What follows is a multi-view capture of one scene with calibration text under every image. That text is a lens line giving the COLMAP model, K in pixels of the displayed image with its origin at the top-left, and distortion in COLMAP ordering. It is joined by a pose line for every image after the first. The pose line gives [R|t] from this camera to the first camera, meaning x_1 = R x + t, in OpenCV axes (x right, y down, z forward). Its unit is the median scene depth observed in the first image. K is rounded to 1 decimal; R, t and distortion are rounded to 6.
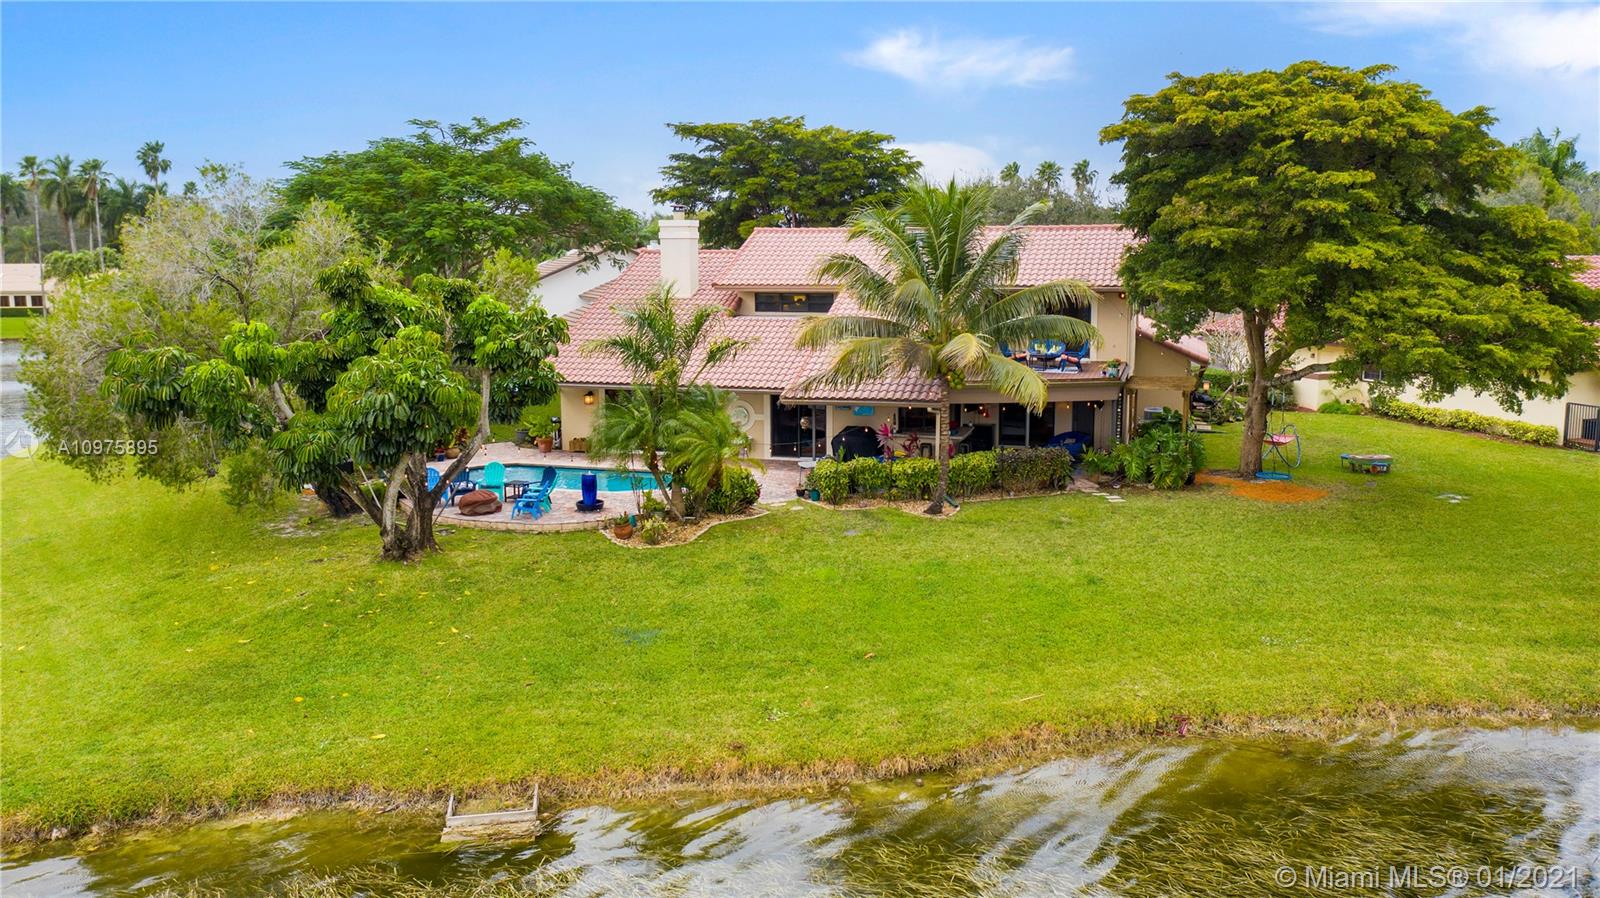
lens RADIAL K [[1269.0, 0, 800.0], [0, 1269.0, 449.0], [0, 0, 1]] dist [-0.016634, 0.005161]
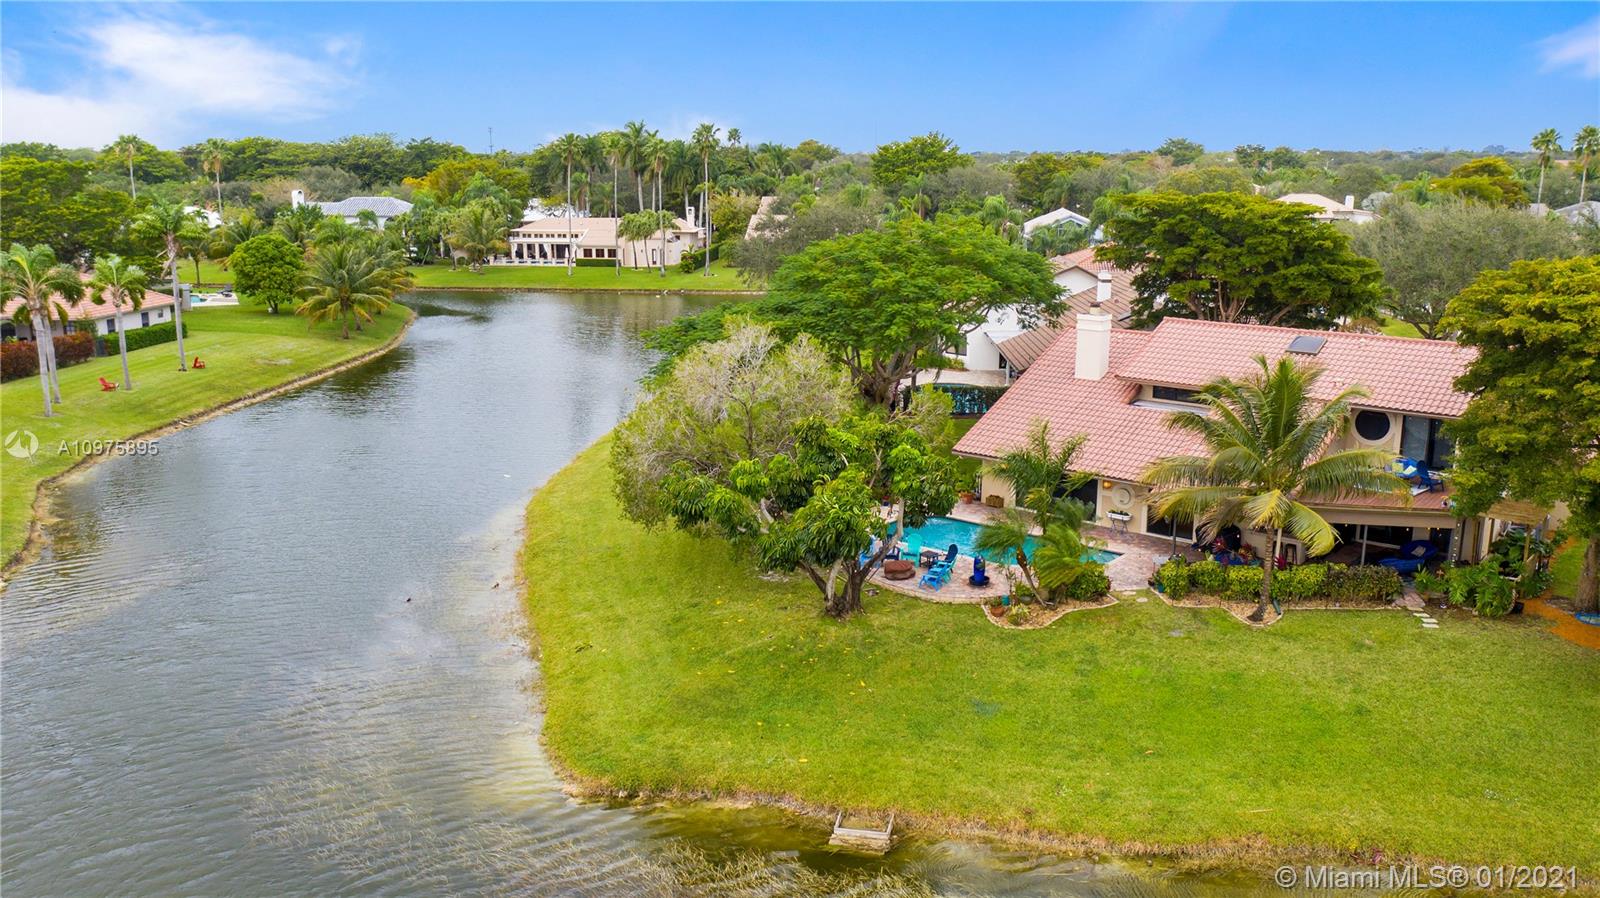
lens RADIAL K [[1269.0, 0, 800.0], [0, 1269.0, 449.0], [0, 0, 1]] dist [-0.016634, 0.005161]
pose [[0.923401, 0.089727, -0.373201, 0.169311], [-0.061065, 0.994251, 0.087952, -0.232159], [0.378947, -0.058426, 0.923572, -0.338012]]
